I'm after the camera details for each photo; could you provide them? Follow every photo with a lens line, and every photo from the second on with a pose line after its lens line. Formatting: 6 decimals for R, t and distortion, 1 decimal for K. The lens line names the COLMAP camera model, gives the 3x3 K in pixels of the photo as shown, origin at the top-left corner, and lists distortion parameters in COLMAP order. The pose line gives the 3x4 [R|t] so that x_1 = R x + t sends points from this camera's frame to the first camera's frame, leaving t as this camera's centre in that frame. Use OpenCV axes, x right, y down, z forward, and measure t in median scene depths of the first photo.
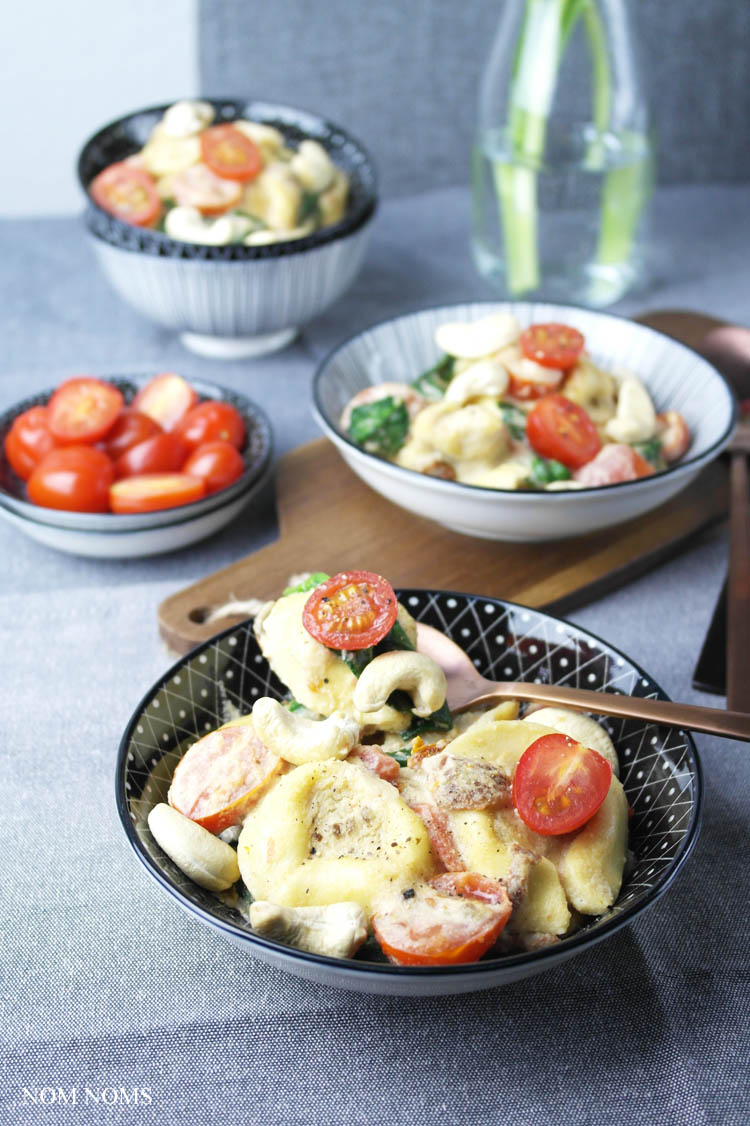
lens RADIAL K [[1494.0, 0, 380.3], [0, 1494.0, 564.7], [0, 0, 1]] dist [-0.015464, 0.000000]
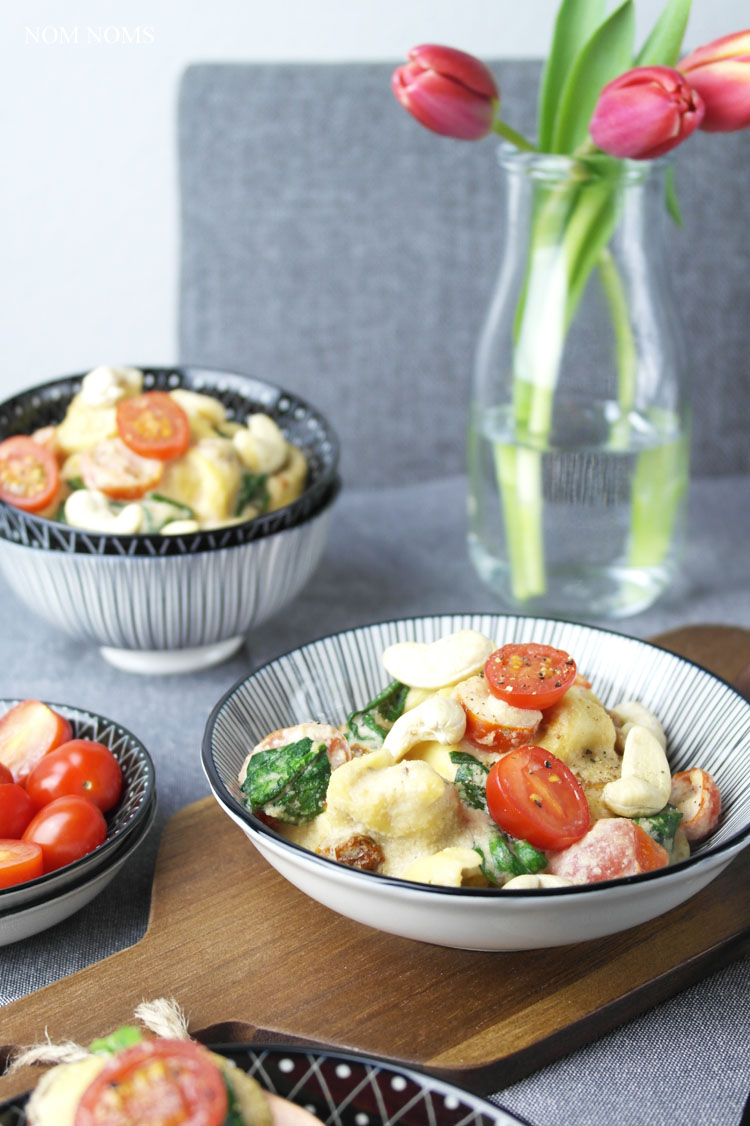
lens RADIAL K [[1423.8, 0, 417.2], [0, 1423.8, 565.6], [0, 0, 1]] dist [-0.001958, 0.000000]
pose [[0.998481, 0.016490, -0.052565, 0.086059], [-0.026337, 0.980934, -0.192550, -0.057215], [0.048388, 0.193642, 0.979878, 0.269687]]
